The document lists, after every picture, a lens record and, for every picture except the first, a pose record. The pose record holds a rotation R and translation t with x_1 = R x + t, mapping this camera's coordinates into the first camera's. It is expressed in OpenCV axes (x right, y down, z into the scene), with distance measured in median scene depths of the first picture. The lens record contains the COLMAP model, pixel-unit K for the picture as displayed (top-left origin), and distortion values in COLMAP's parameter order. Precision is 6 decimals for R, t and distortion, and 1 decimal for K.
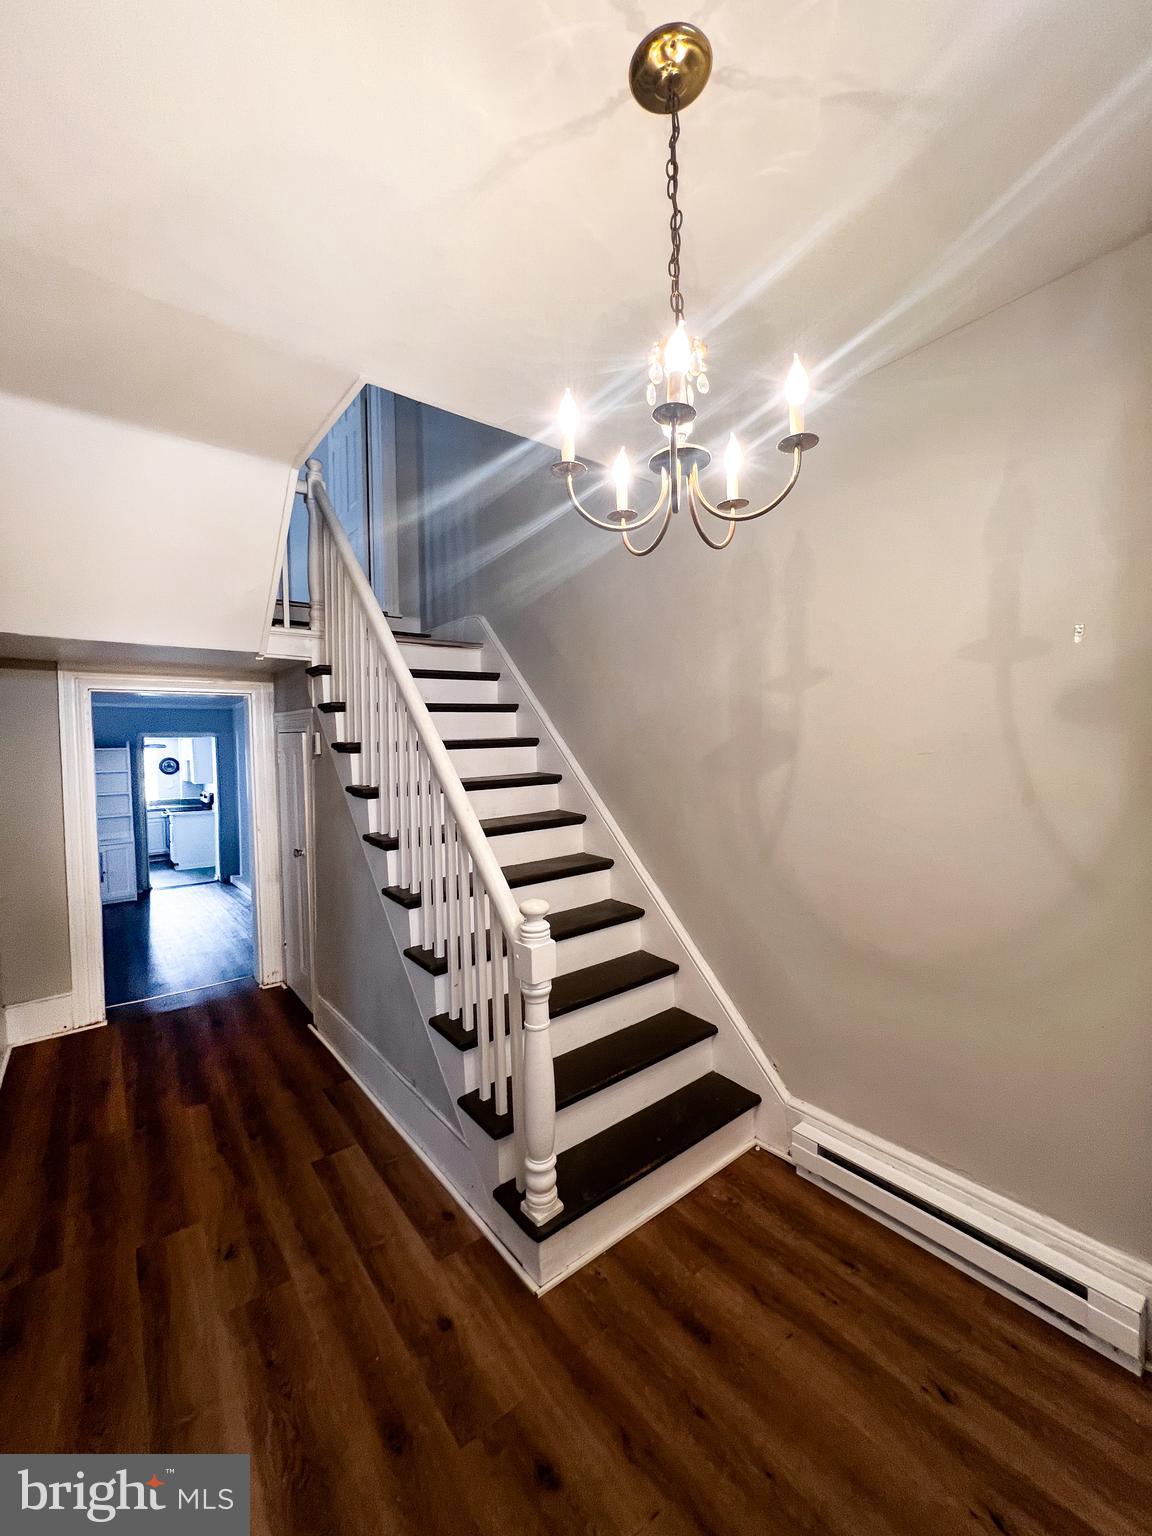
lens RADIAL K [[615.8, 0, 576.0], [0, 615.8, 768.0], [0, 0, 1]] dist [0.000256, 0.000422]
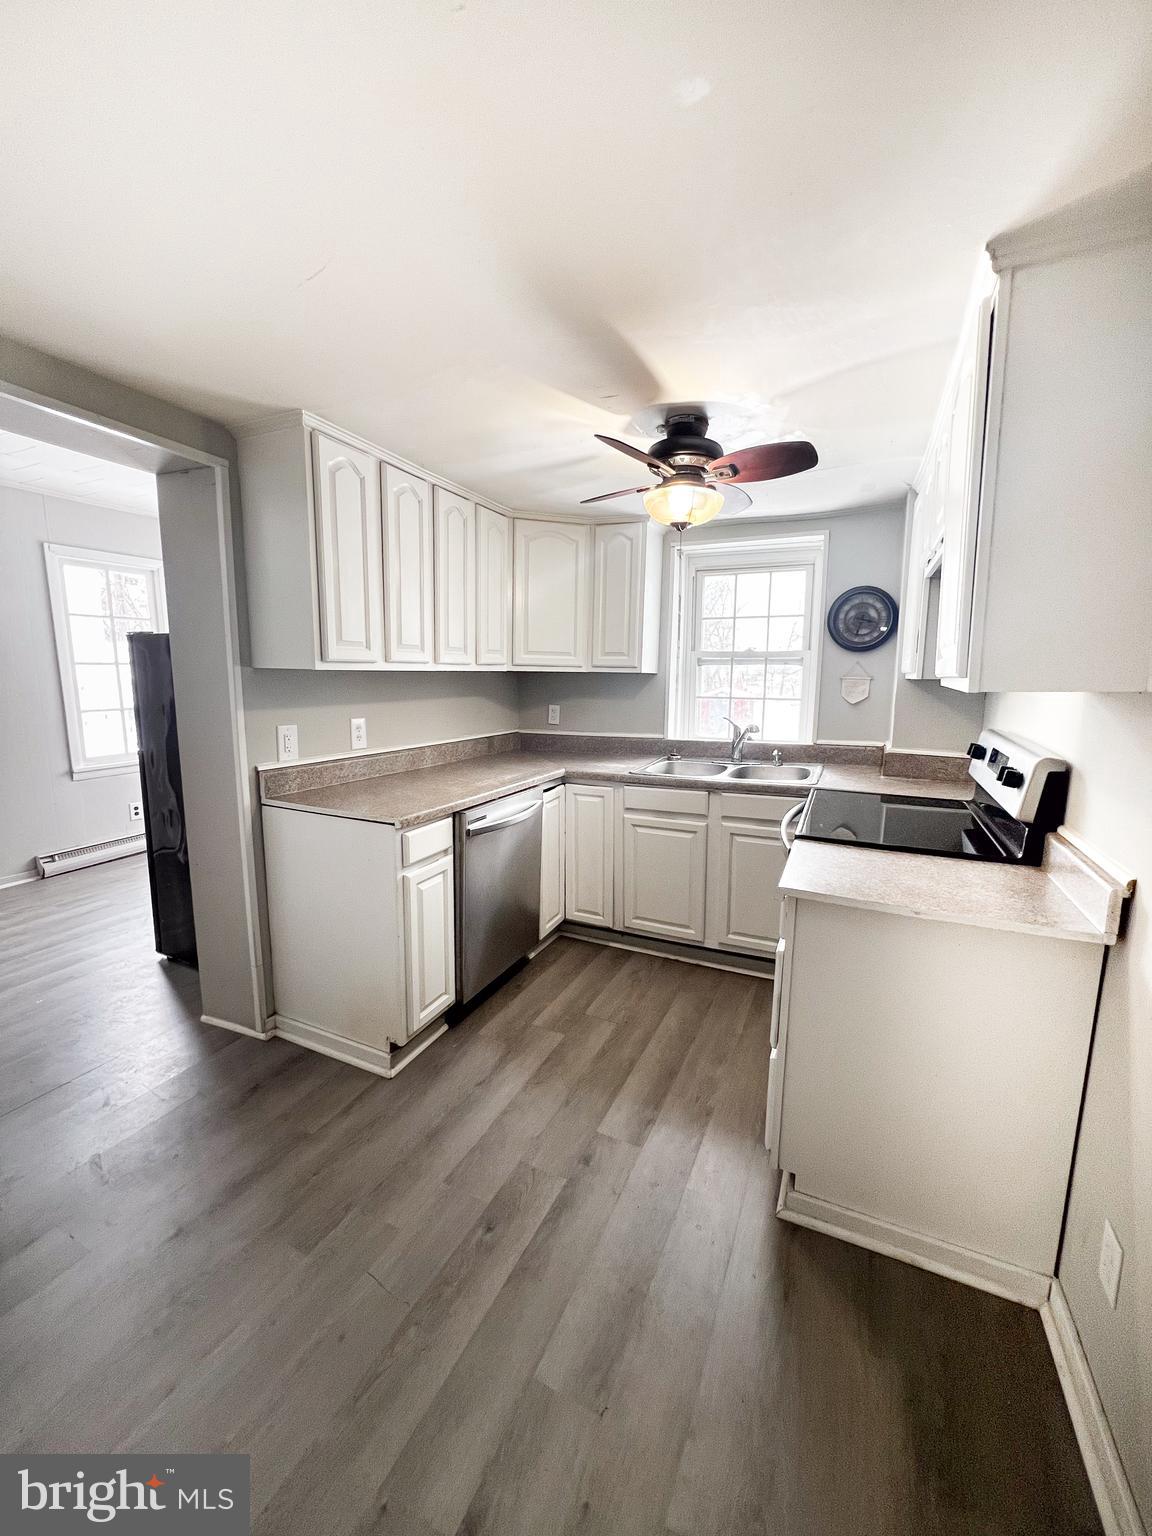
lens RADIAL K [[605.5, 0, 579.8], [0, 605.5, 767.3], [0, 0, 1]] dist [0.000862, 0.000598]
pose [[0.465046, 0.164600, -0.869850, -0.519009], [-0.042533, 0.985583, 0.163761, 0.023134], [0.884264, -0.039159, 0.465343, 0.830455]]
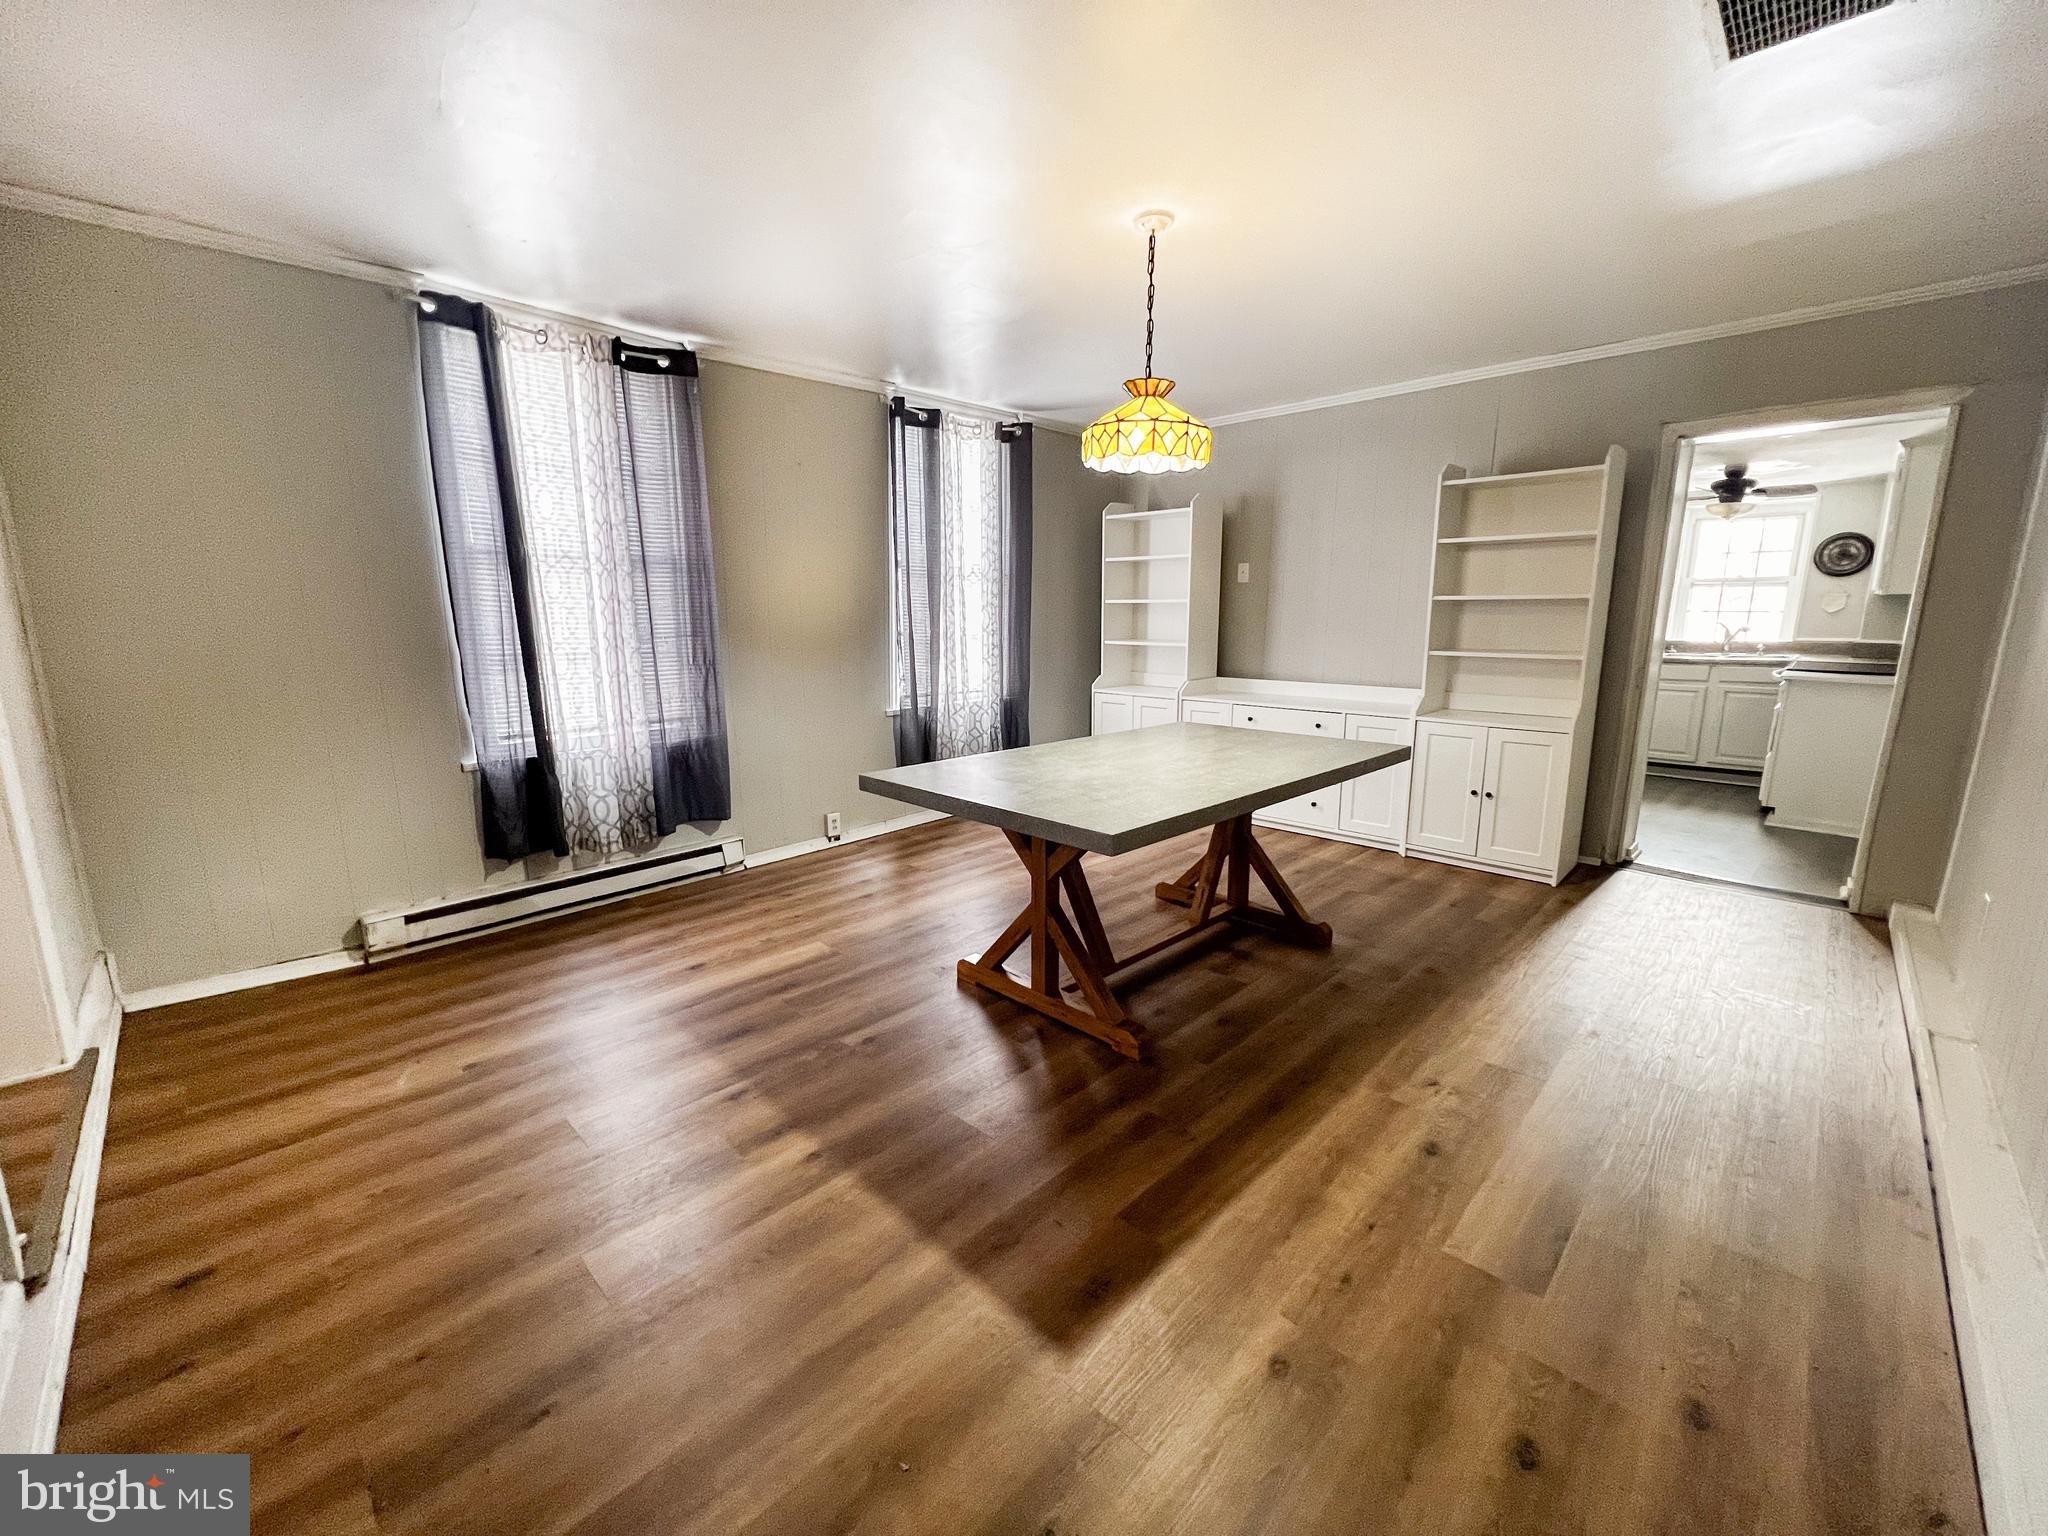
lens RADIAL K [[807.3, 0, 1024.0], [0, 807.3, 768.0], [0, 0, 1]] dist [0.000862, 0.000598]
pose [[0.118151, 0.218944, -0.968558, -0.211259], [-0.026348, 0.975738, 0.217352, 0.033096], [0.992646, -0.000161, 0.121053, 0.454795]]
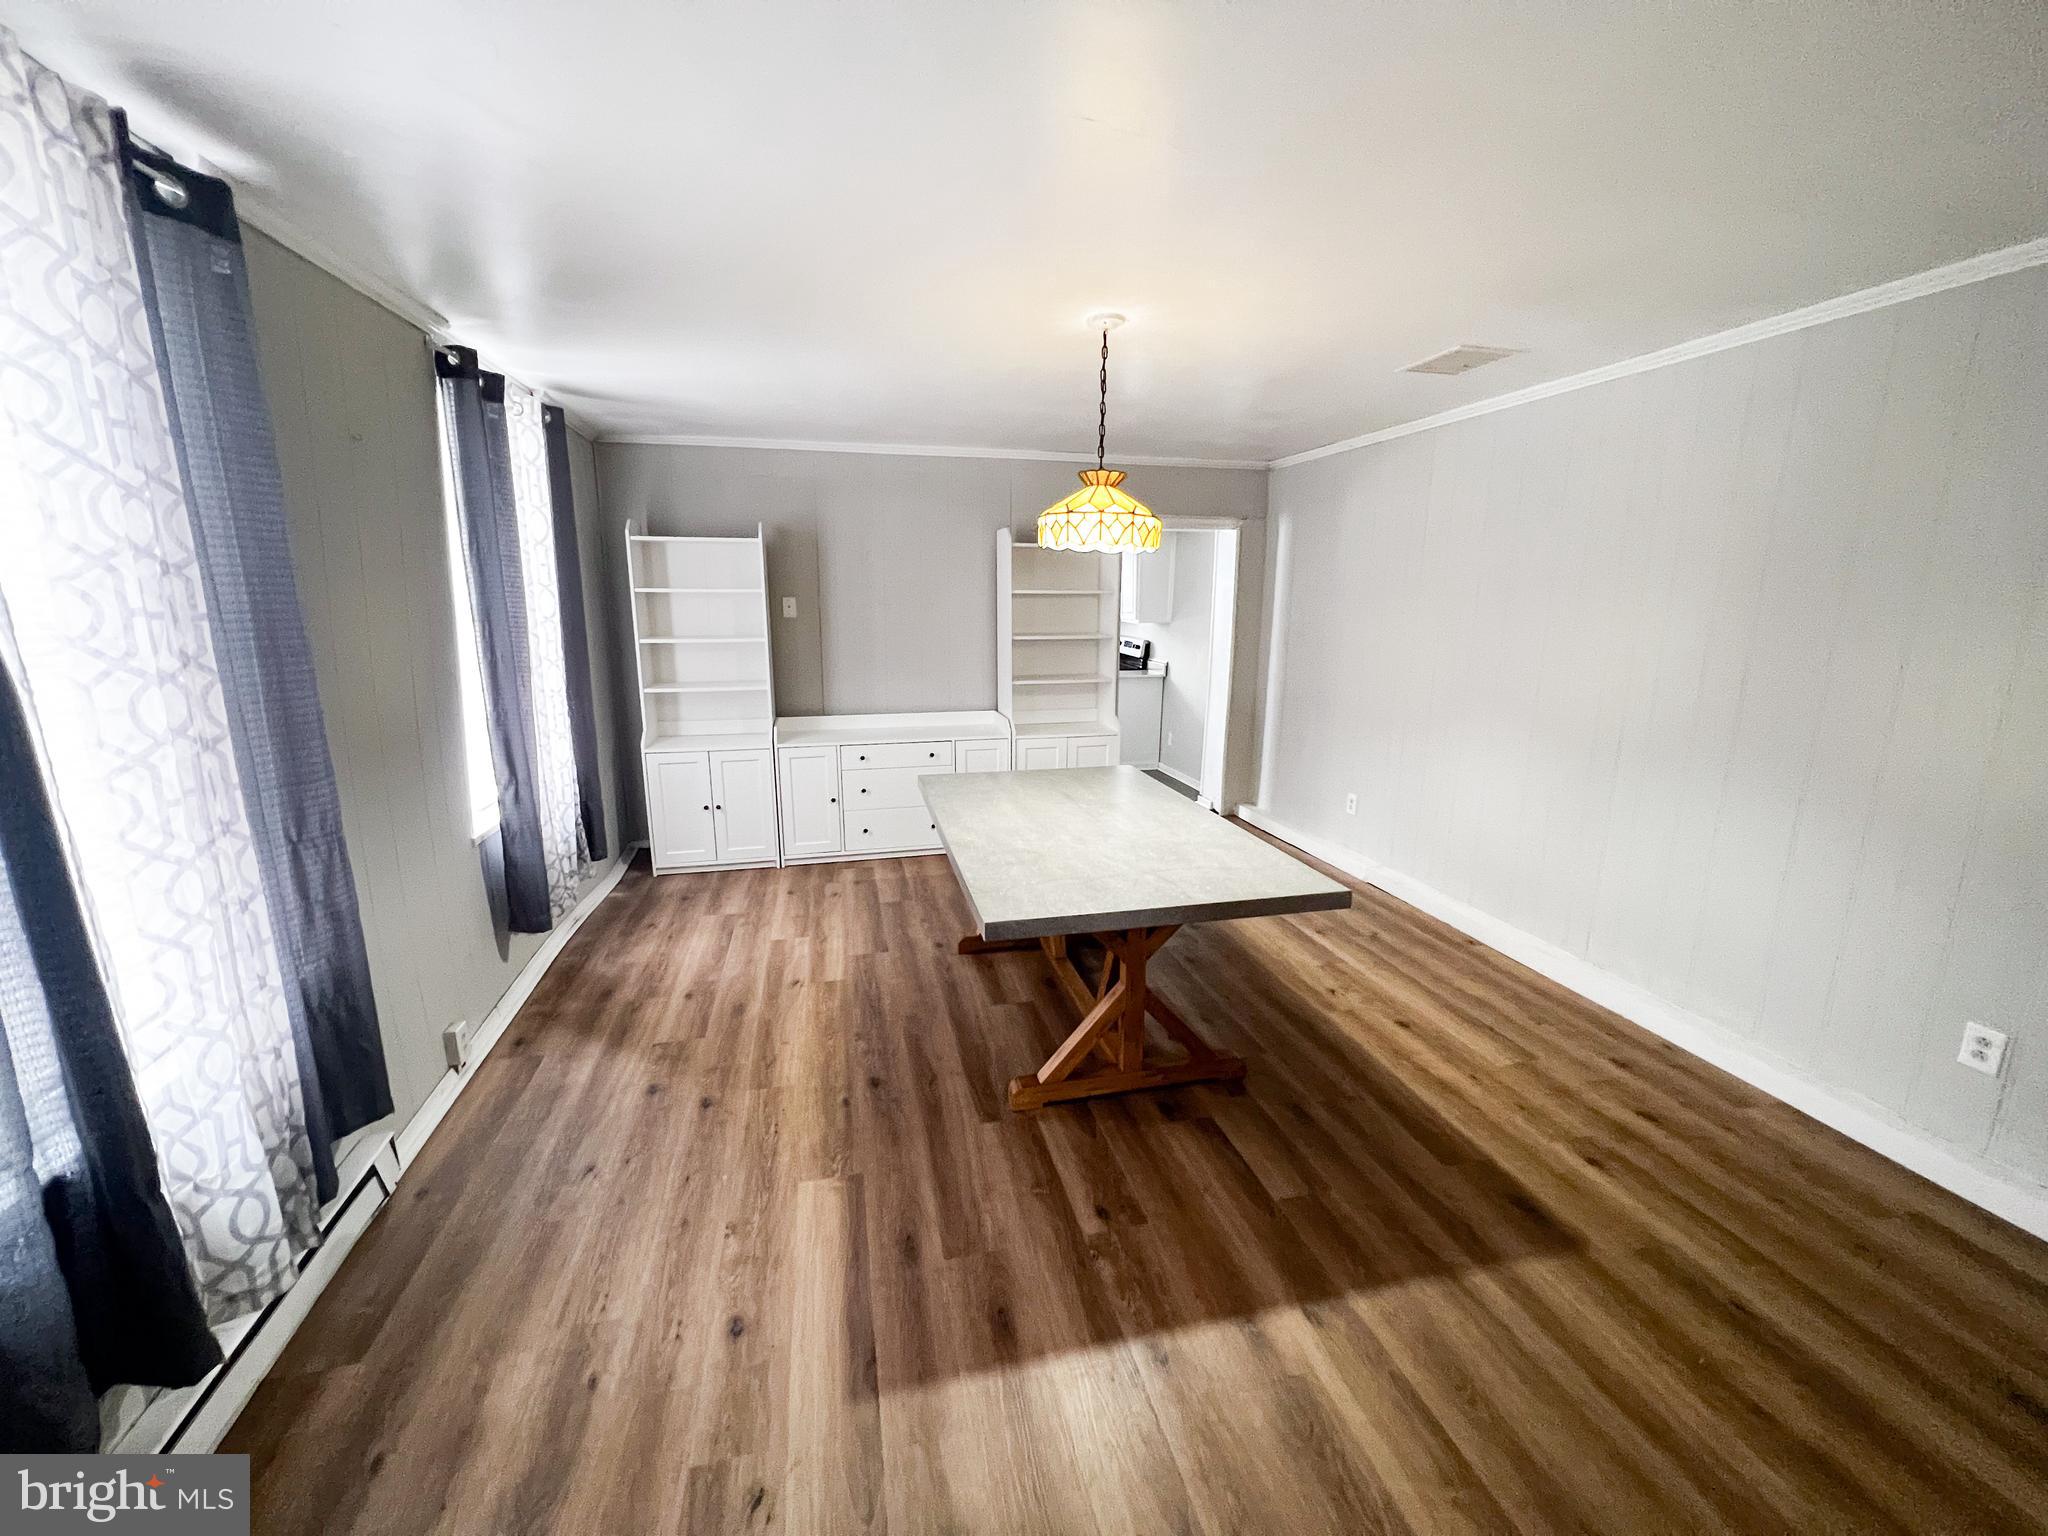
lens RADIAL K [[807.3, 0, 1024.0], [0, 807.3, 768.0], [0, 0, 1]] dist [0.000862, 0.000598]
pose [[0.901120, 0.119278, -0.416840, -0.371365], [-0.038868, 0.979766, 0.196335, 0.014323], [0.431825, -0.160719, 0.887523, 0.270324]]
